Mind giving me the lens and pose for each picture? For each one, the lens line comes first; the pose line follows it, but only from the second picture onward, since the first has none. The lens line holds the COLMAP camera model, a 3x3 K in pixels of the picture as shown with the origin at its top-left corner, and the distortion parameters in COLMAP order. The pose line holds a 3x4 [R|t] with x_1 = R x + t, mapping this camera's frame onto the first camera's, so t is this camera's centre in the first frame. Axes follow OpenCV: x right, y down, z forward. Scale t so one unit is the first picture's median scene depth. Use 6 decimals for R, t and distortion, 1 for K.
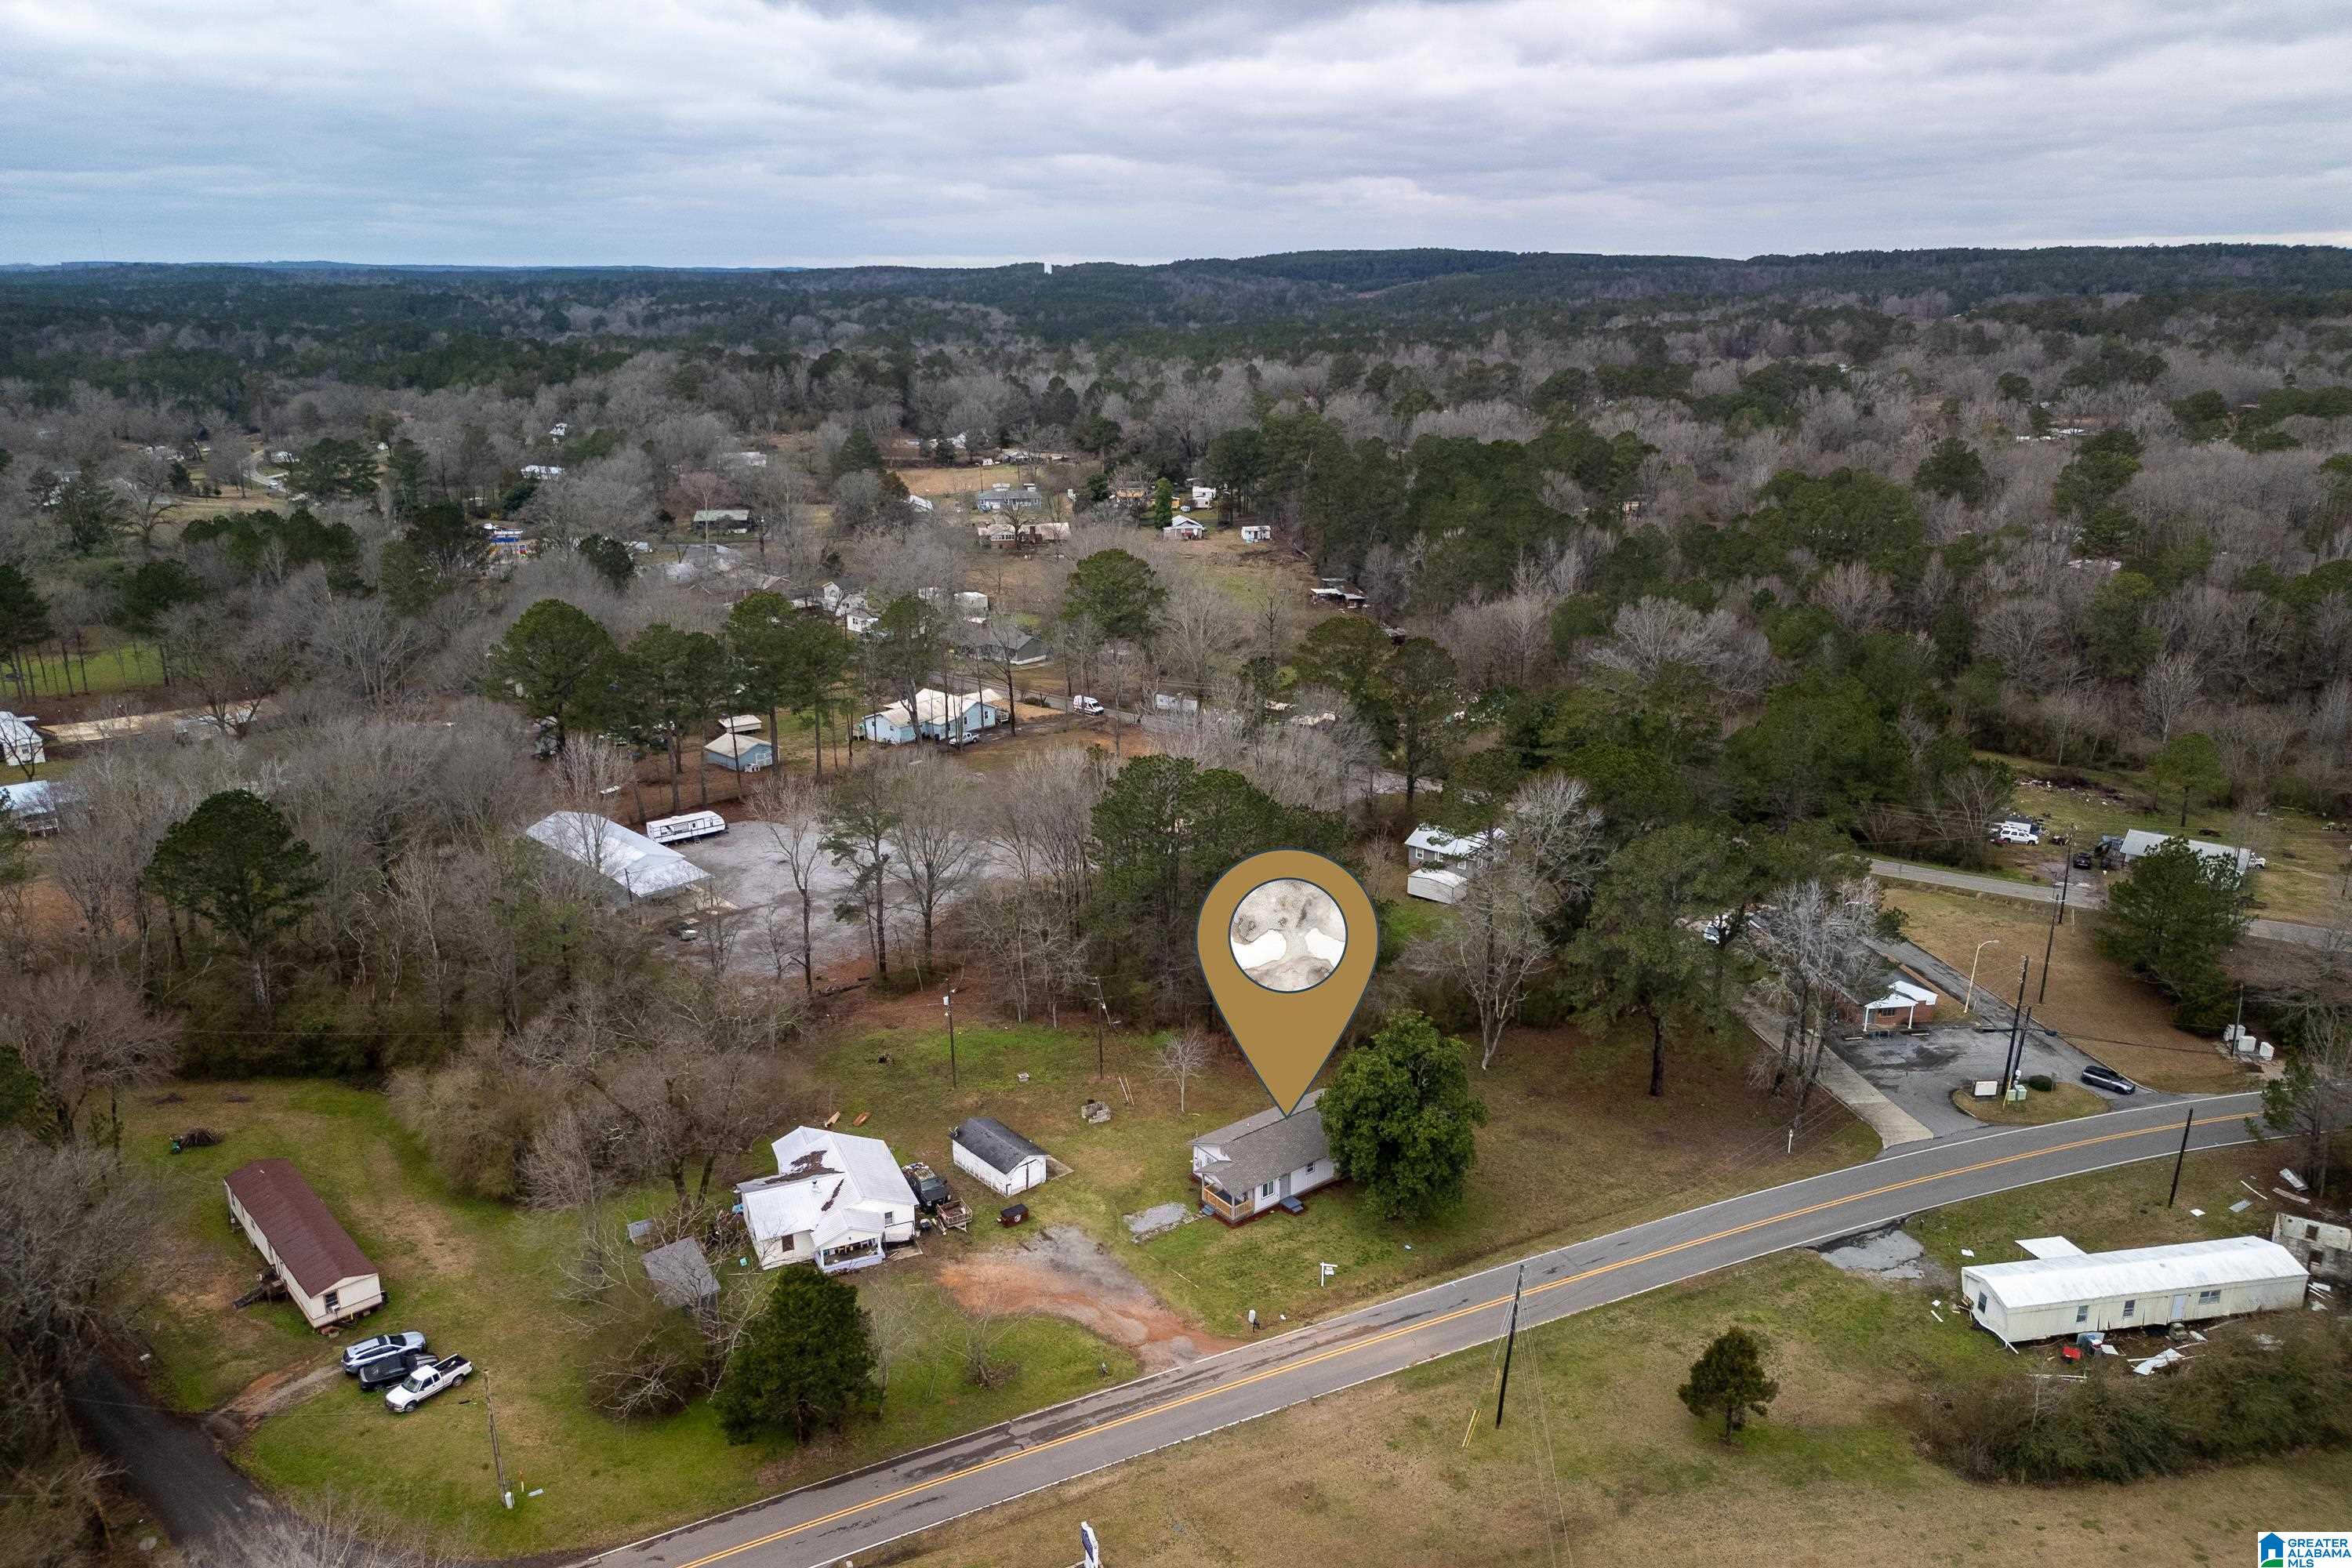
lens RADIAL K [[1631.9, 0, 1176.0], [0, 1631.9, 784.0], [0, 0, 1]] dist [0.072933, -0.069048]
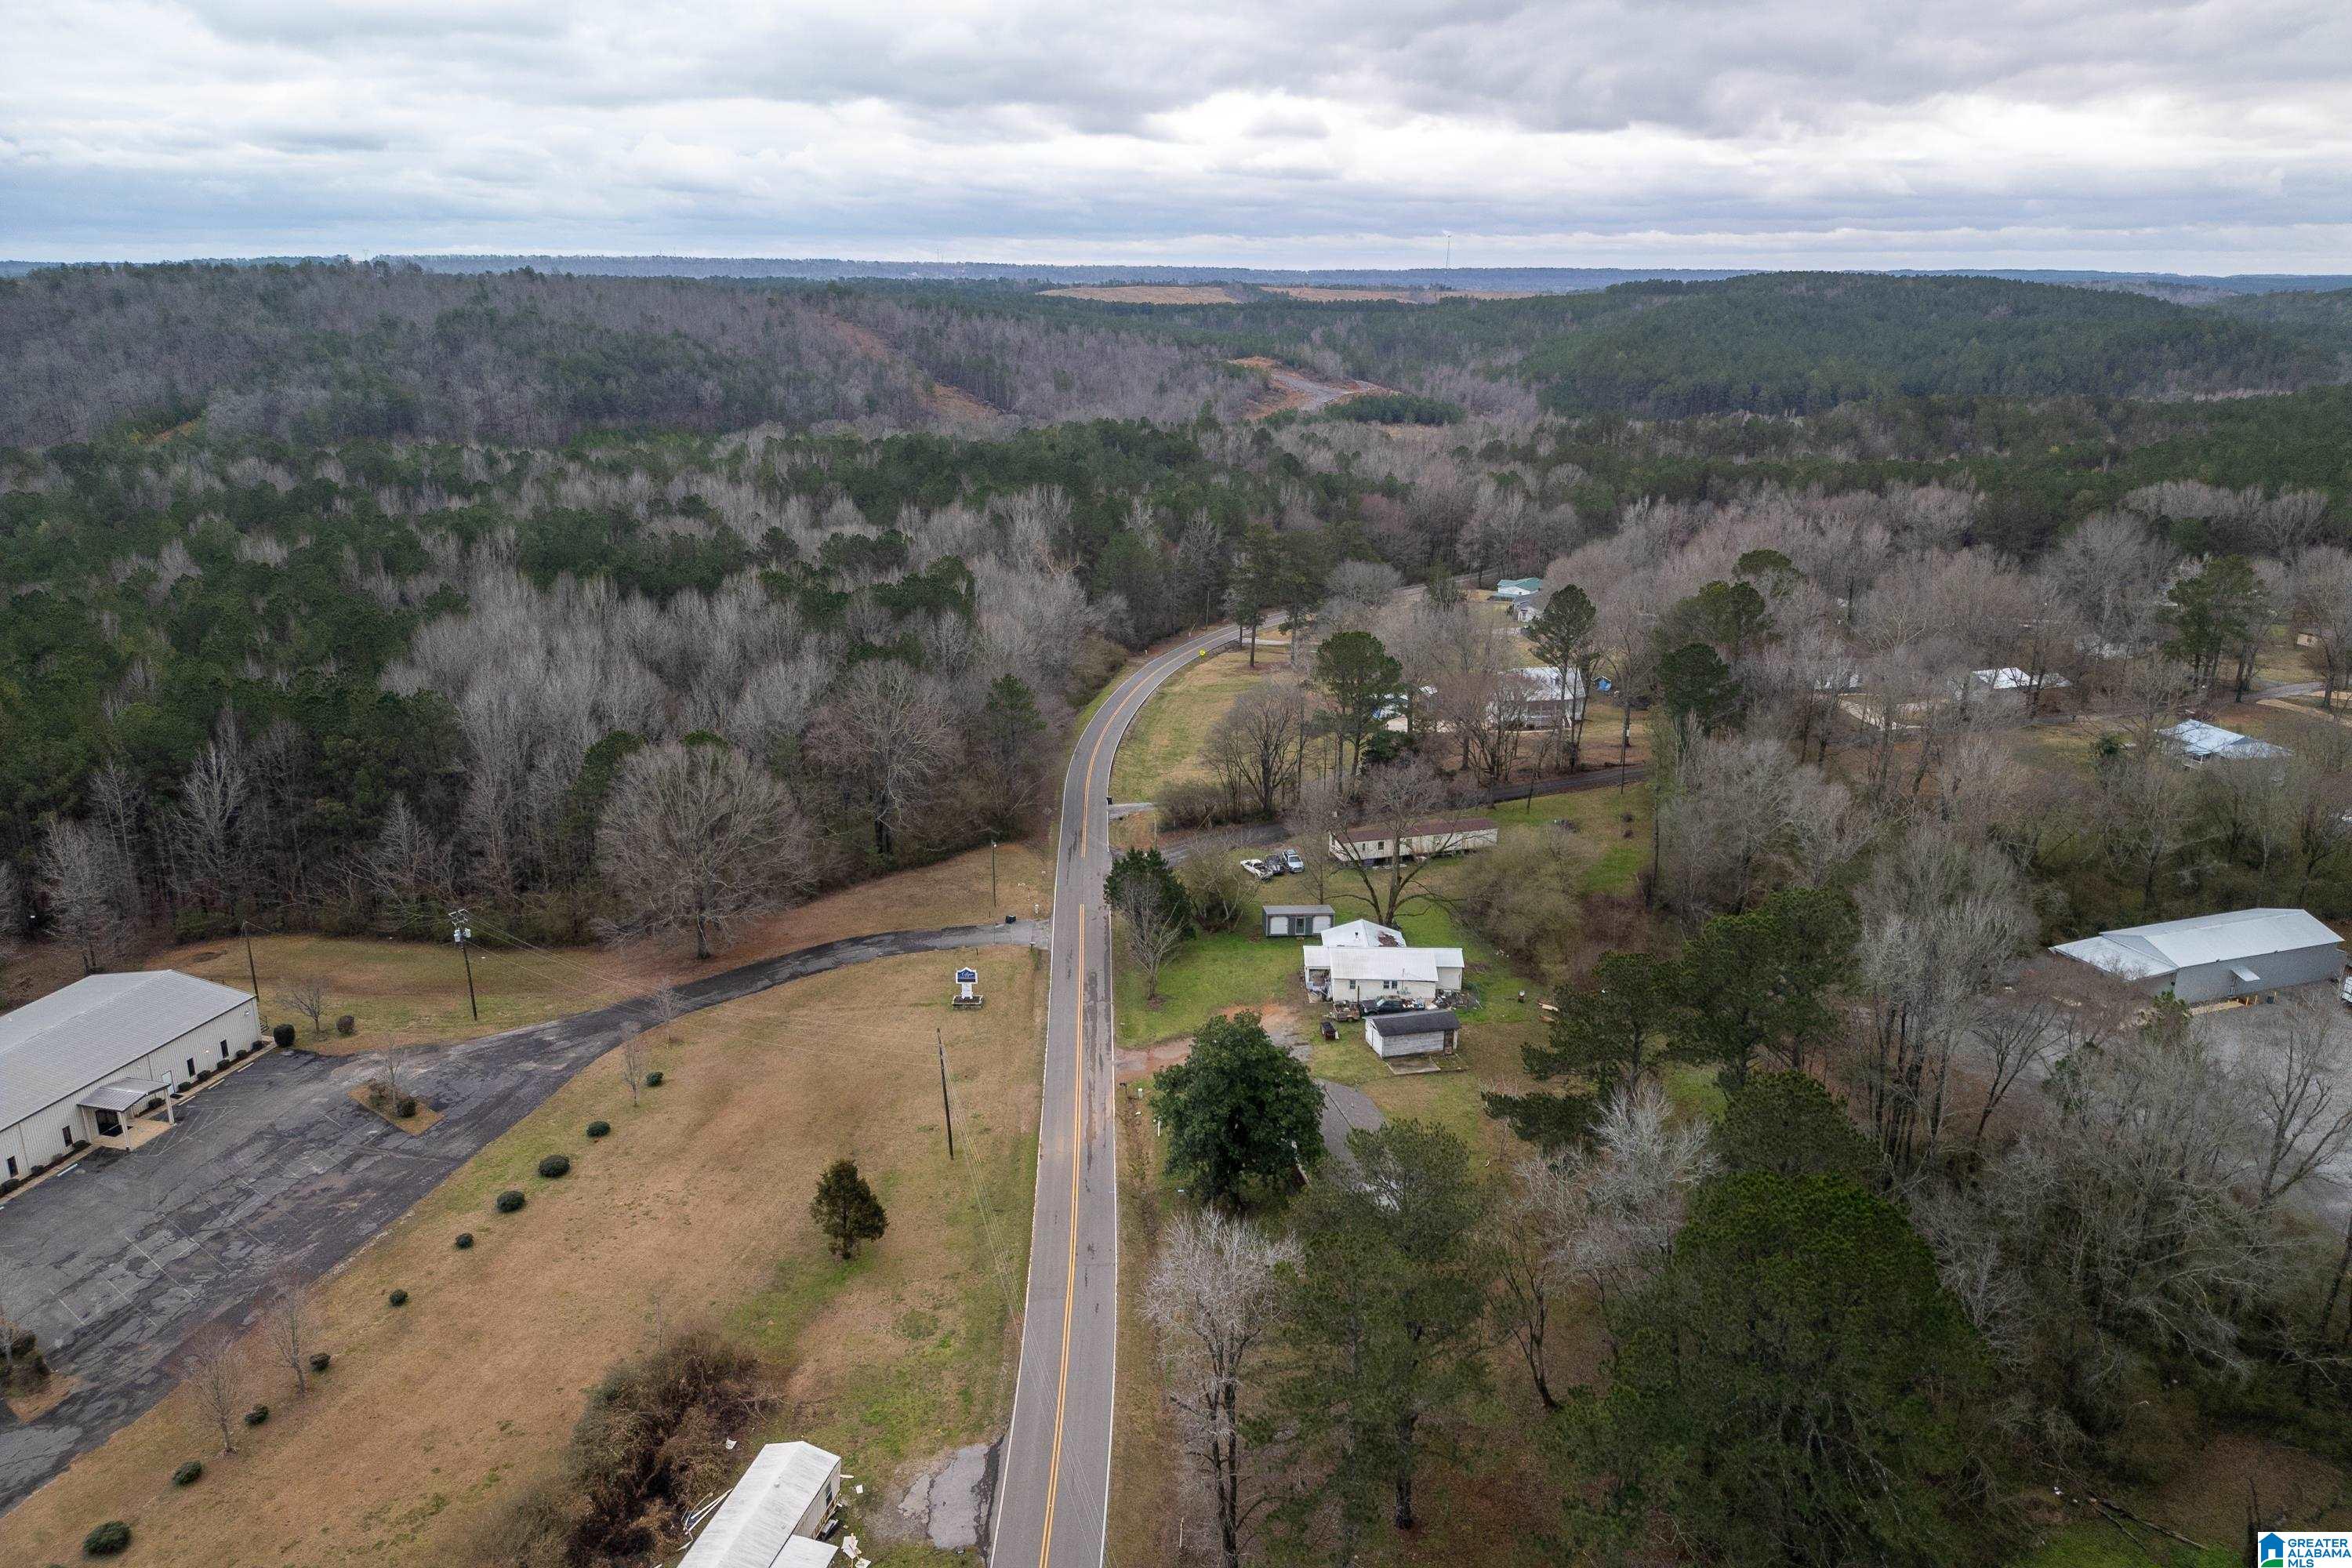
lens RADIAL K [[1669.9, 0, 1176.0], [0, 1669.9, 784.0], [0, 0, 1]] dist [0.066512, -0.040646]
pose [[-0.421969, 0.259381, -0.868714, 1.028535], [-0.278241, 0.874907, 0.396383, -0.381296], [0.862858, 0.408973, -0.297013, 1.228188]]
